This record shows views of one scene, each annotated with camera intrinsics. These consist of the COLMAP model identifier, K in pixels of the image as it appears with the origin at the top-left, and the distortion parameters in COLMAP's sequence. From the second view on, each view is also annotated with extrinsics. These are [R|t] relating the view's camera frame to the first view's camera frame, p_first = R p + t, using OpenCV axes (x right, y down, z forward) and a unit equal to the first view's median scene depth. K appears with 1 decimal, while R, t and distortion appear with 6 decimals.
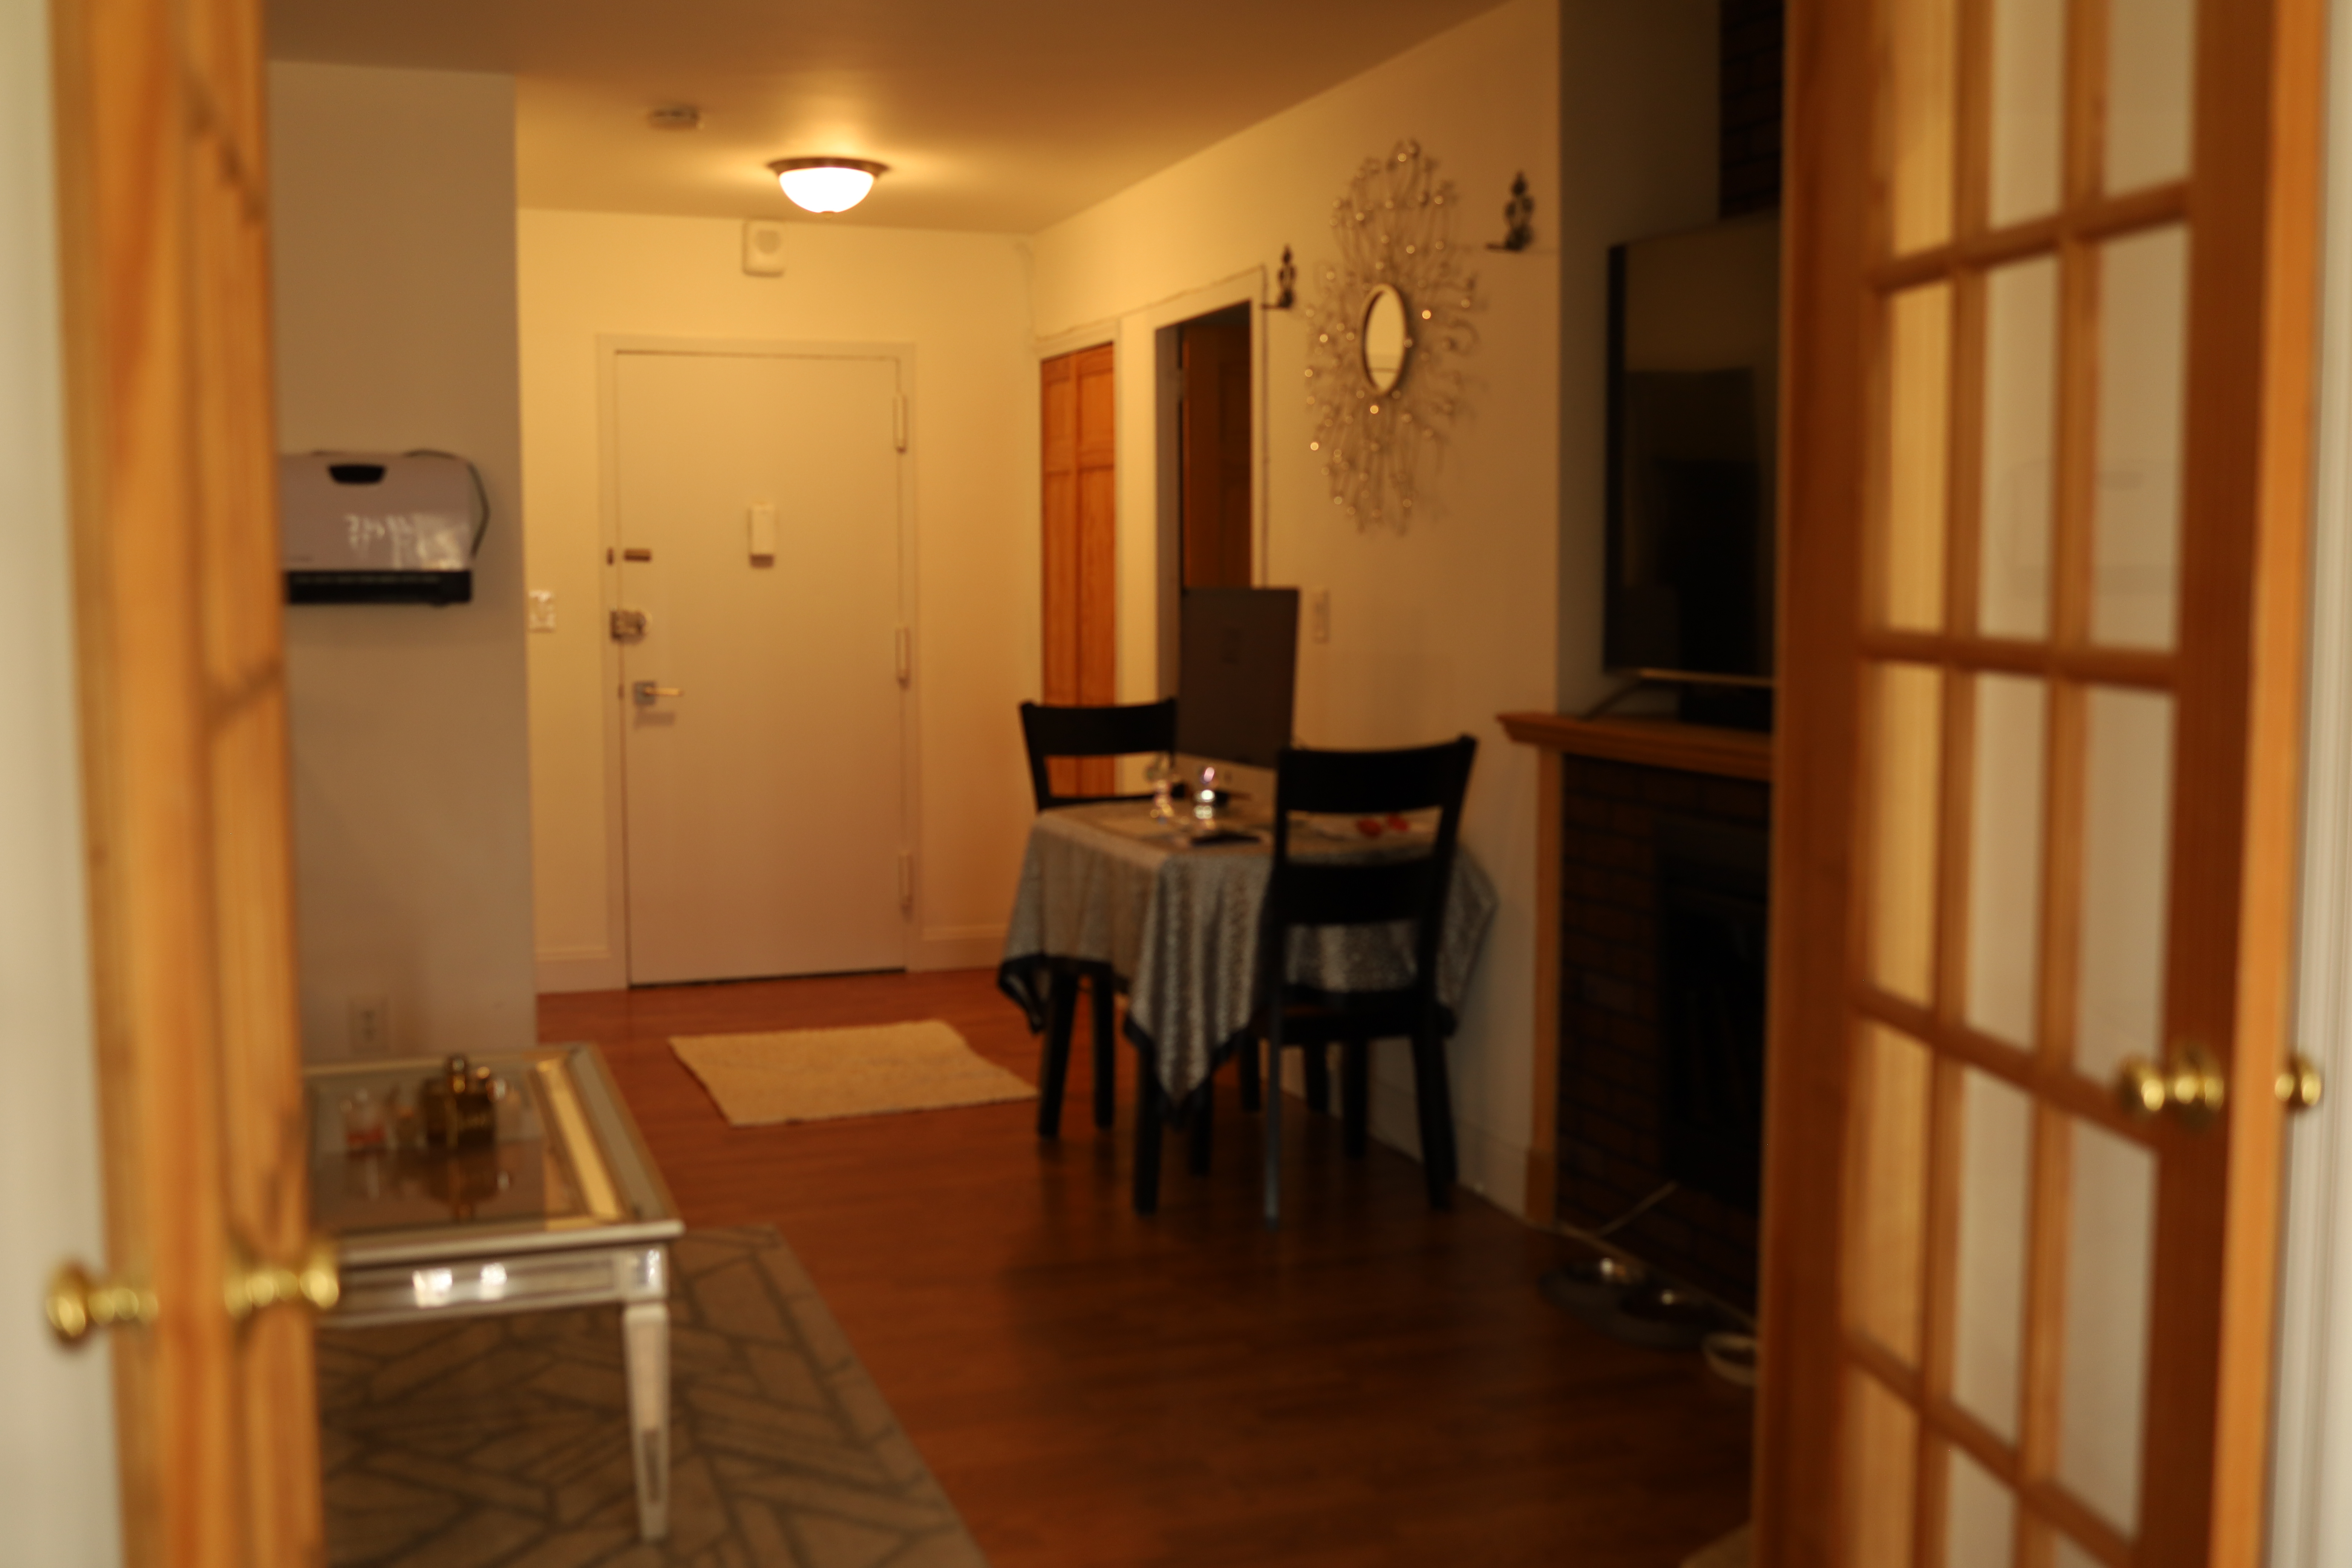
lens RADIAL K [[2321.2, 0, 1165.3], [0, 2321.2, 788.2], [0, 0, 1]] dist [-0.076780, 0.000000]
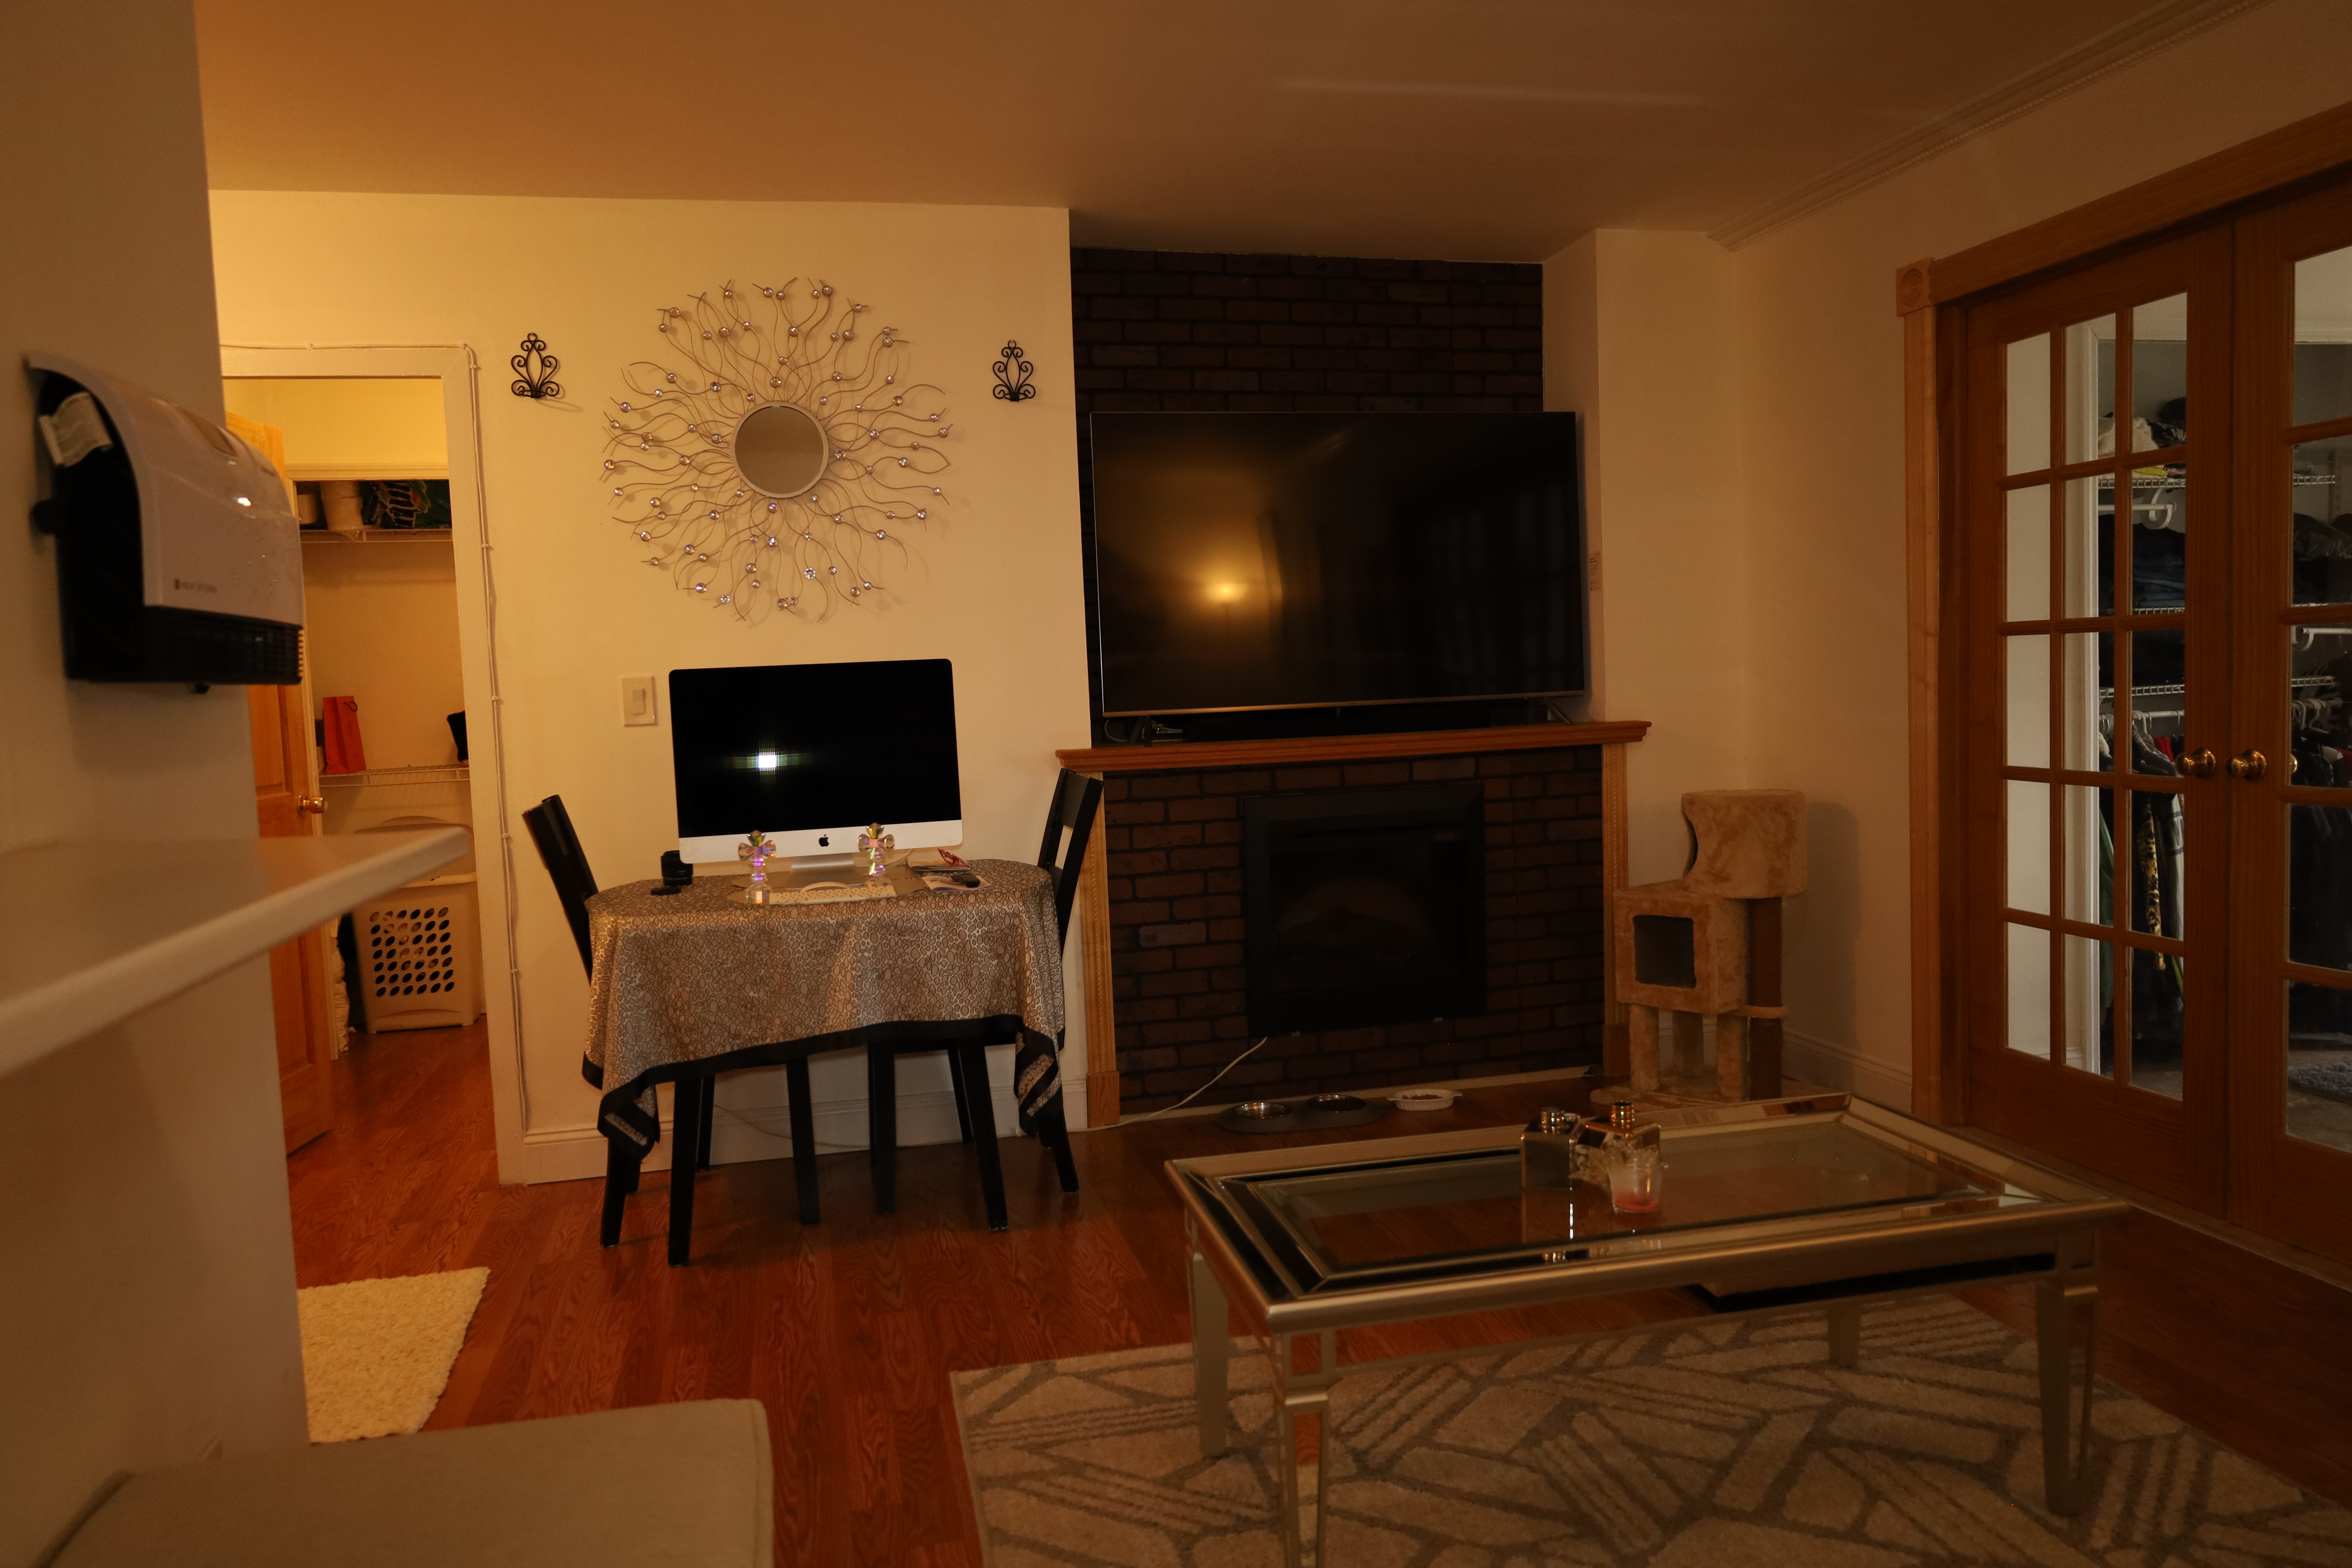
lens RADIAL K [[1600.0, 0, 1171.7], [0, 1600.0, 783.3], [0, 0, 1]] dist [-0.004447, -0.003283]
pose [[0.124784, -0.065456, 0.990022, -0.635186], [0.130638, 0.990218, 0.049003, -0.042867], [-0.983546, 0.123220, 0.132114, 0.693875]]
